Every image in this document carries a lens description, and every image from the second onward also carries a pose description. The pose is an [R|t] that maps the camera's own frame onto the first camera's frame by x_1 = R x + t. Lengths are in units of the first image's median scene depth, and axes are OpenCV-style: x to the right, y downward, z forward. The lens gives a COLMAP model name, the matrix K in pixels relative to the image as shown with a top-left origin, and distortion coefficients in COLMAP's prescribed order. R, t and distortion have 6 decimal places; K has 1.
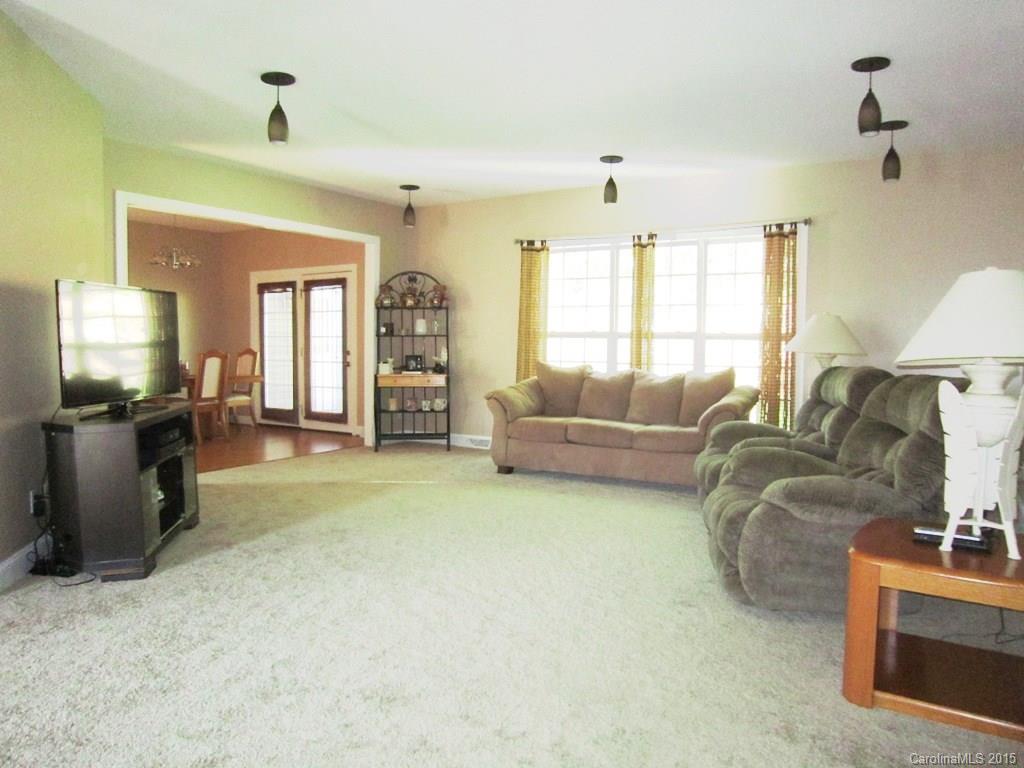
lens RADIAL K [[731.9, 0, 512.0], [0, 731.9, 384.0], [0, 0, 1]] dist [-0.049952, 0.005929]
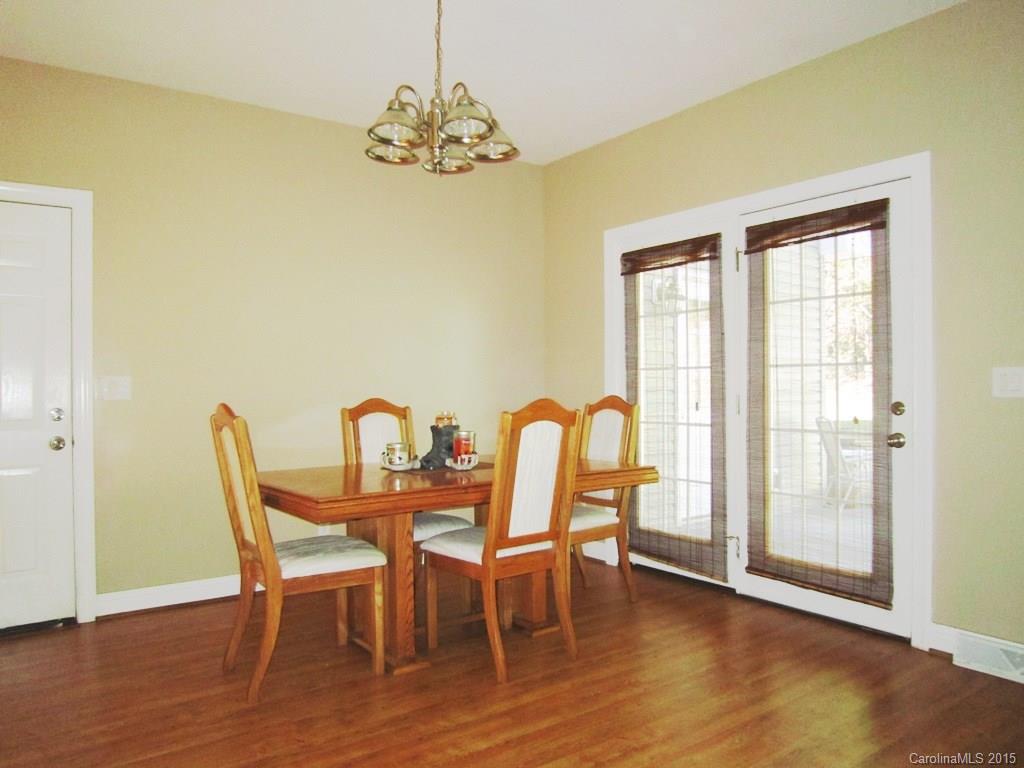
lens RADIAL K [[731.9, 0, 512.0], [0, 731.9, 384.0], [0, 0, 1]] dist [-0.049952, 0.005929]
pose [[0.925365, -0.008182, -0.378988, -0.260599], [-0.013530, 0.998417, -0.054591, -0.032285], [0.378835, 0.055644, 0.923790, 0.598292]]
